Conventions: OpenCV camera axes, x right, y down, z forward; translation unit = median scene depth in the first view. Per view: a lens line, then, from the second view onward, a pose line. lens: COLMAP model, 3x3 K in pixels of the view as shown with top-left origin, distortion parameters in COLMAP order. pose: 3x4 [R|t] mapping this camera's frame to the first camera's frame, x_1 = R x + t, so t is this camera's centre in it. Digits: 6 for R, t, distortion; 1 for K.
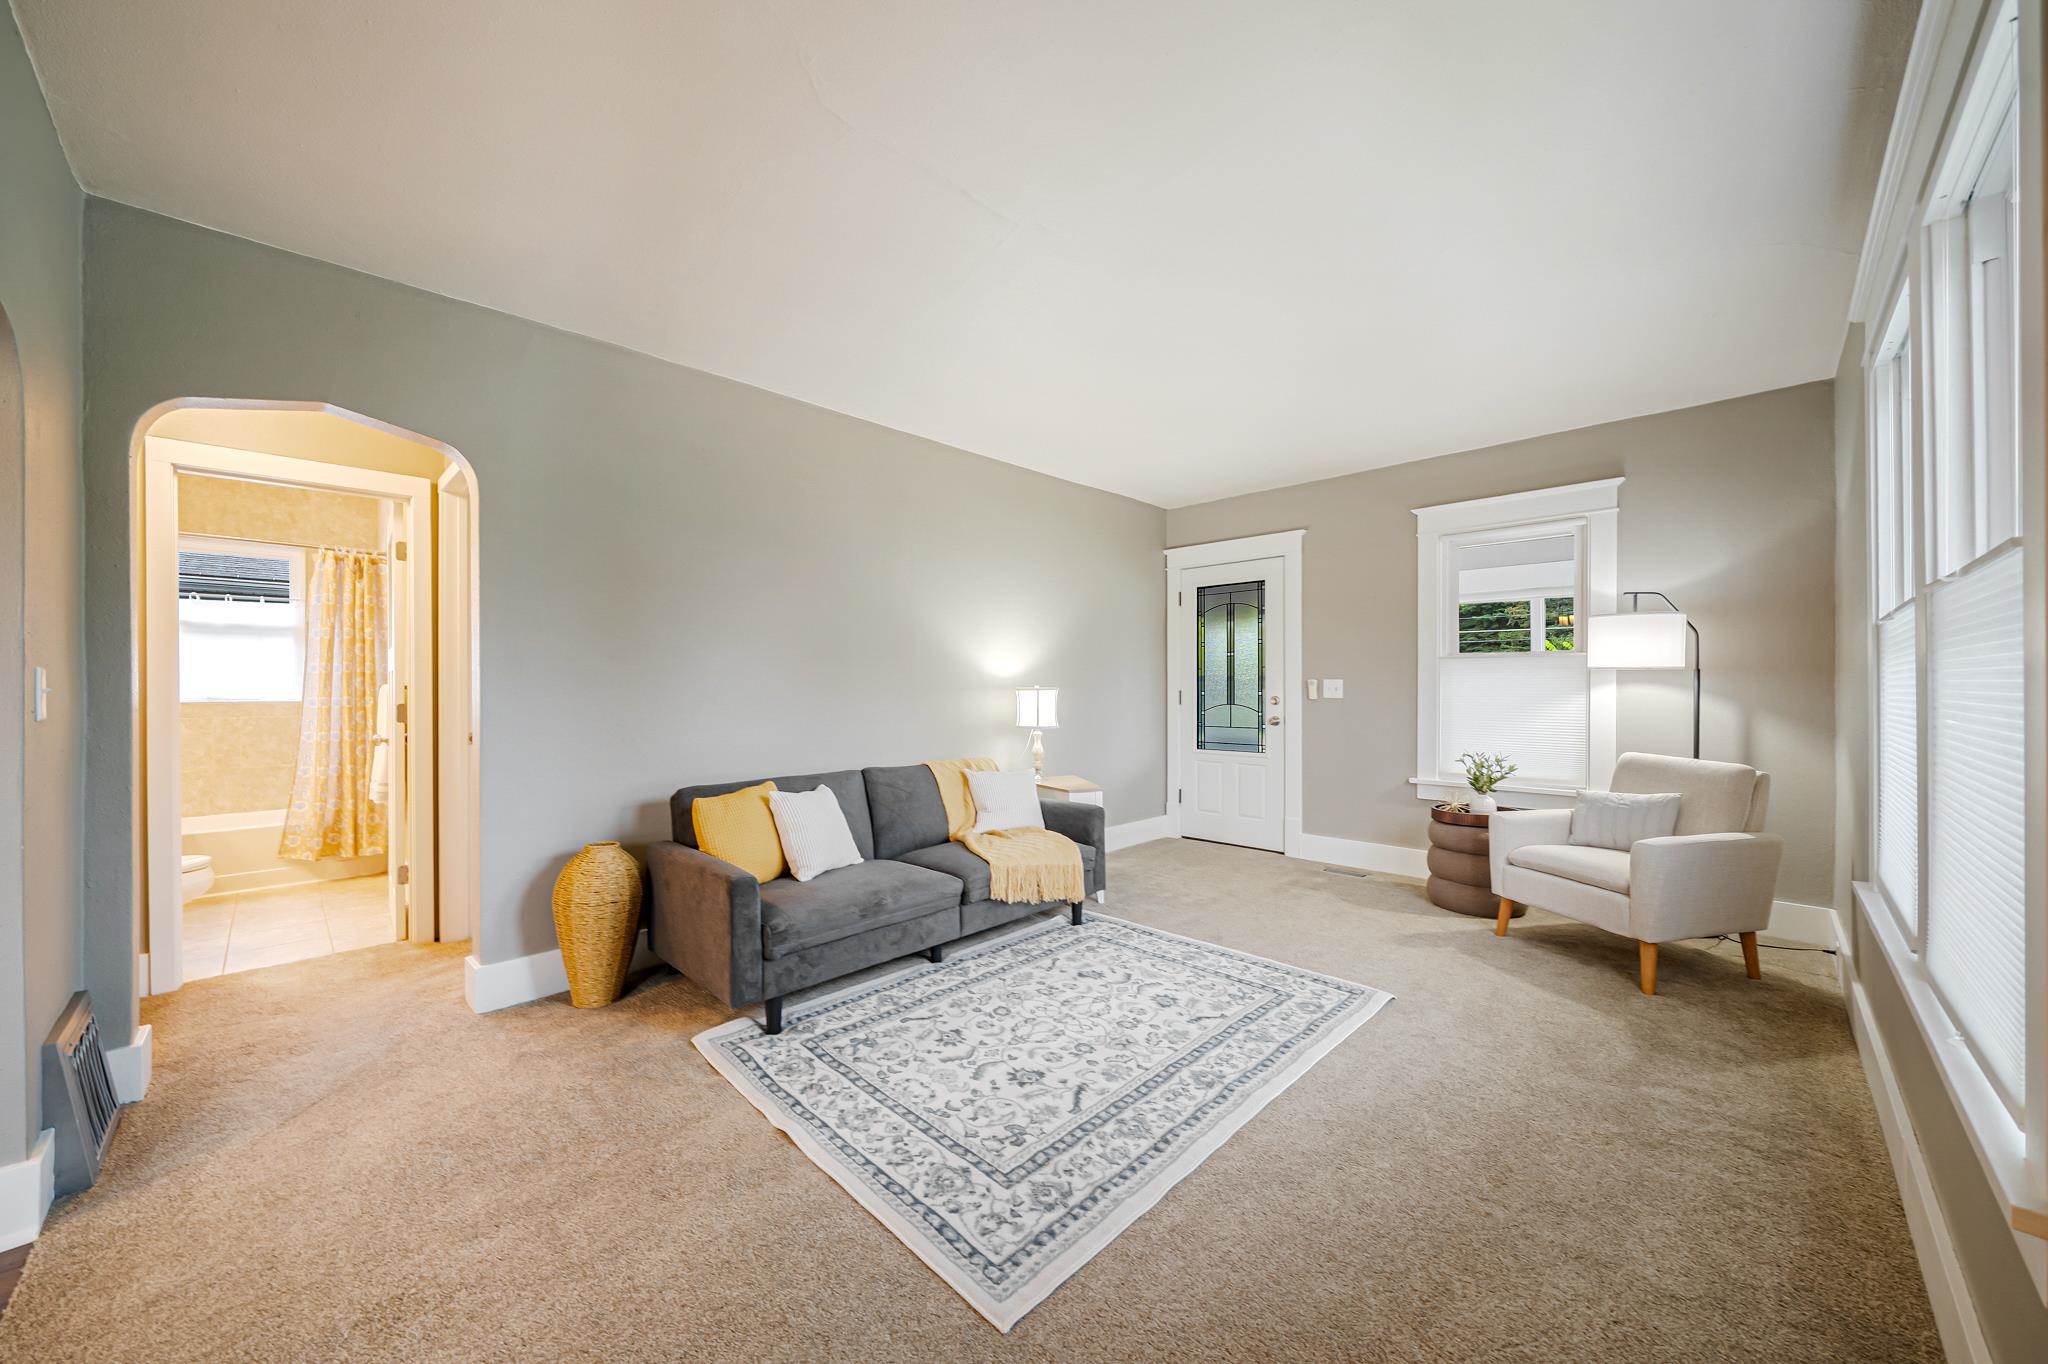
lens RADIAL K [[722.0, 0, 1017.3], [0, 722.0, 687.5], [0, 0, 1]] dist [-0.008781, -0.000040]
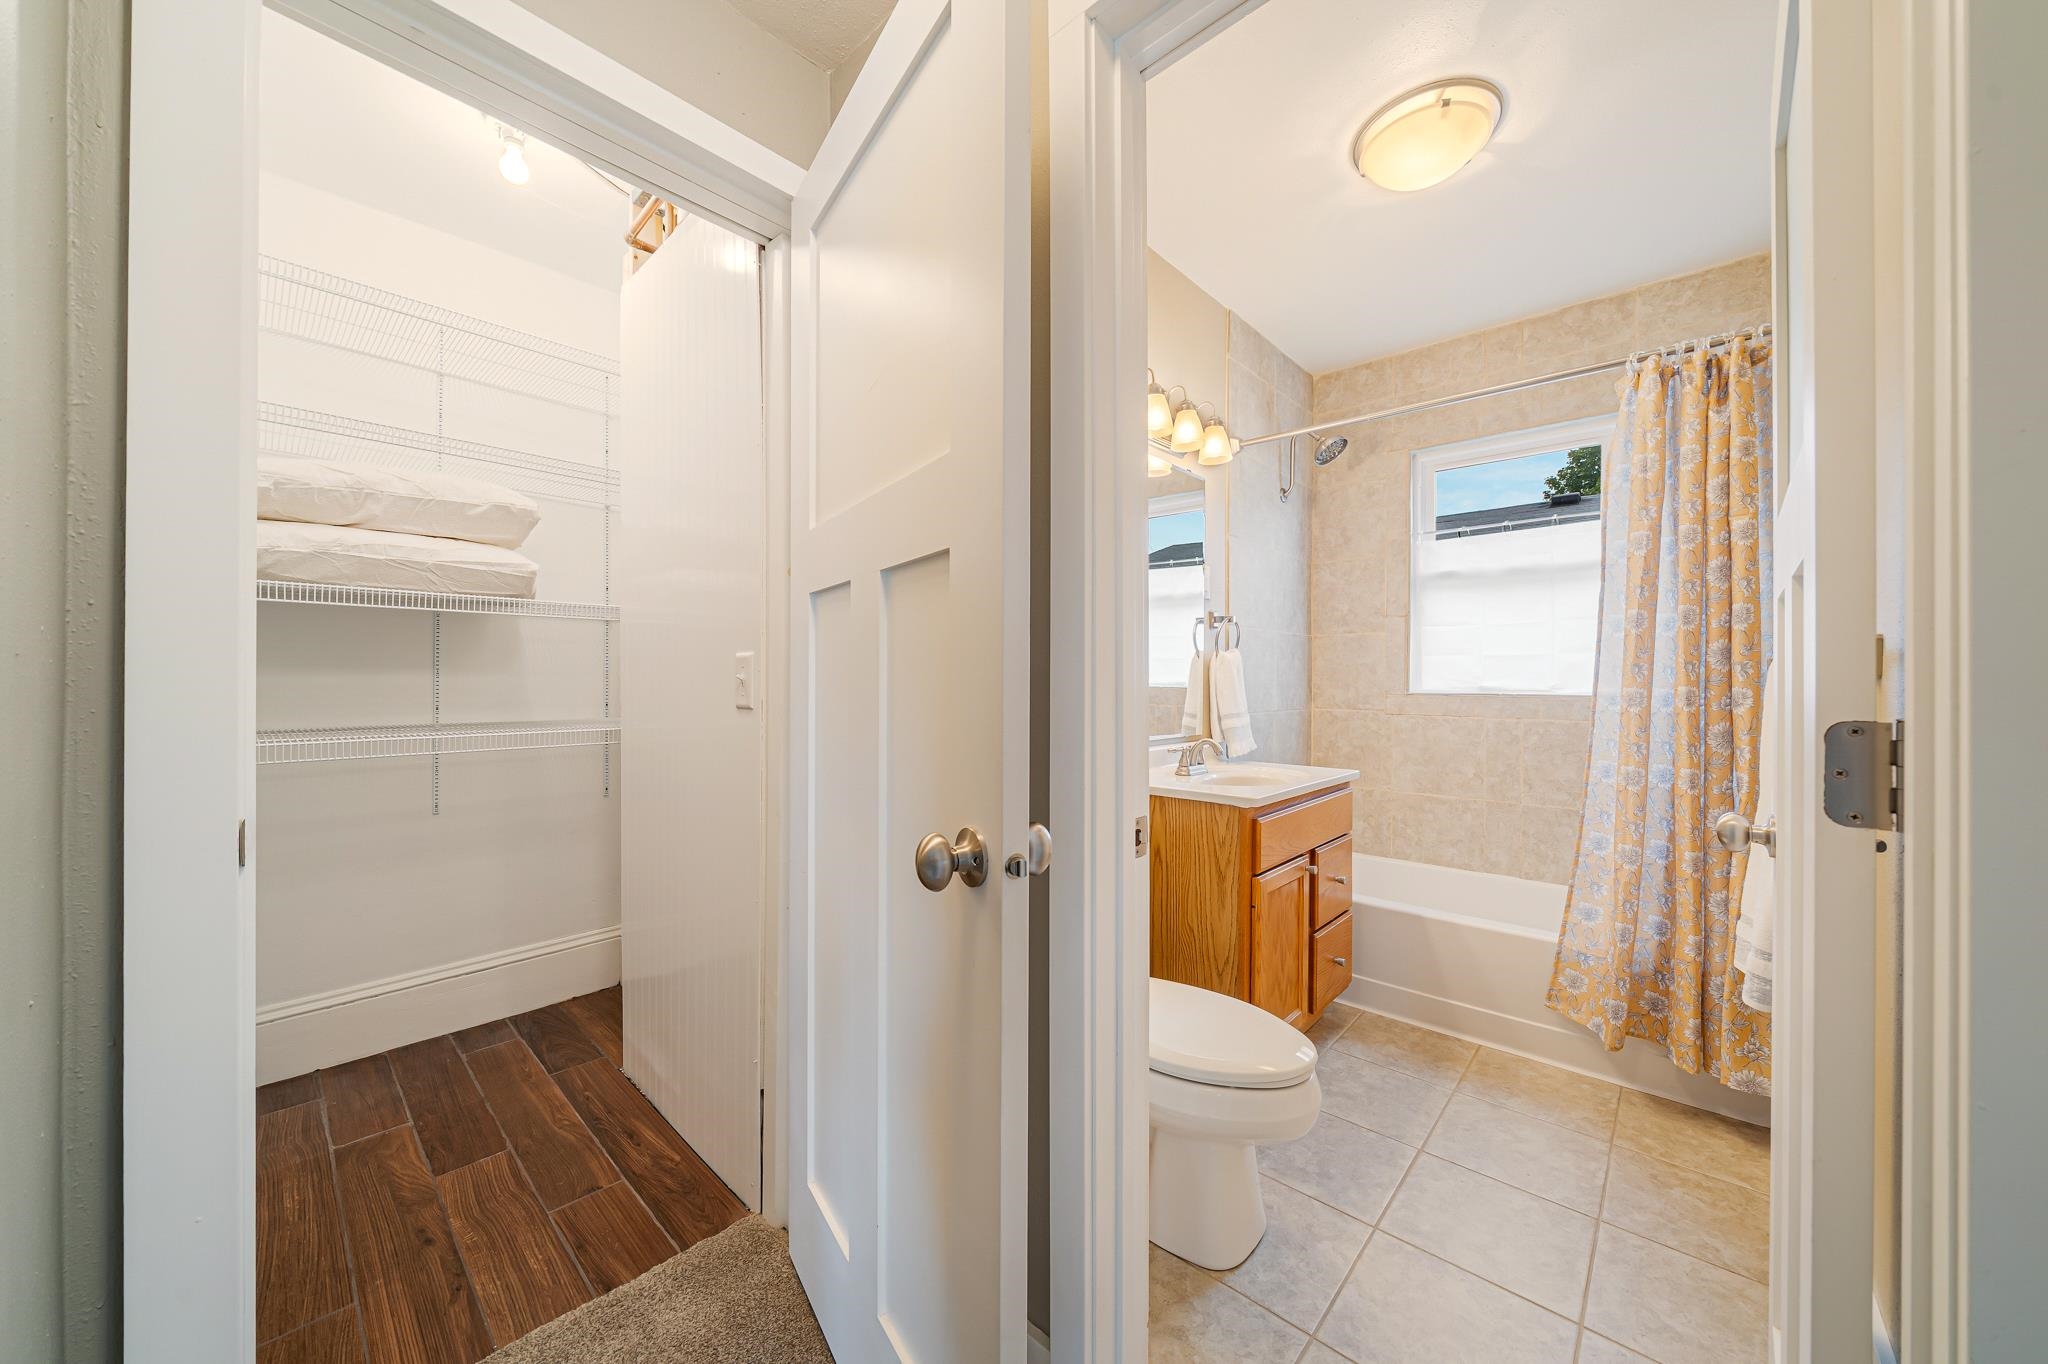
lens RADIAL K [[722.0, 0, 1011.8], [0, 722.0, 683.9], [0, 0, 1]] dist [-0.008781, -0.000040]
pose [[0.040033, -0.001315, -0.999198, -0.526100], [-0.008005, 0.999967, -0.001637, 0.014849], [0.999166, 0.008064, 0.040021, 0.581608]]
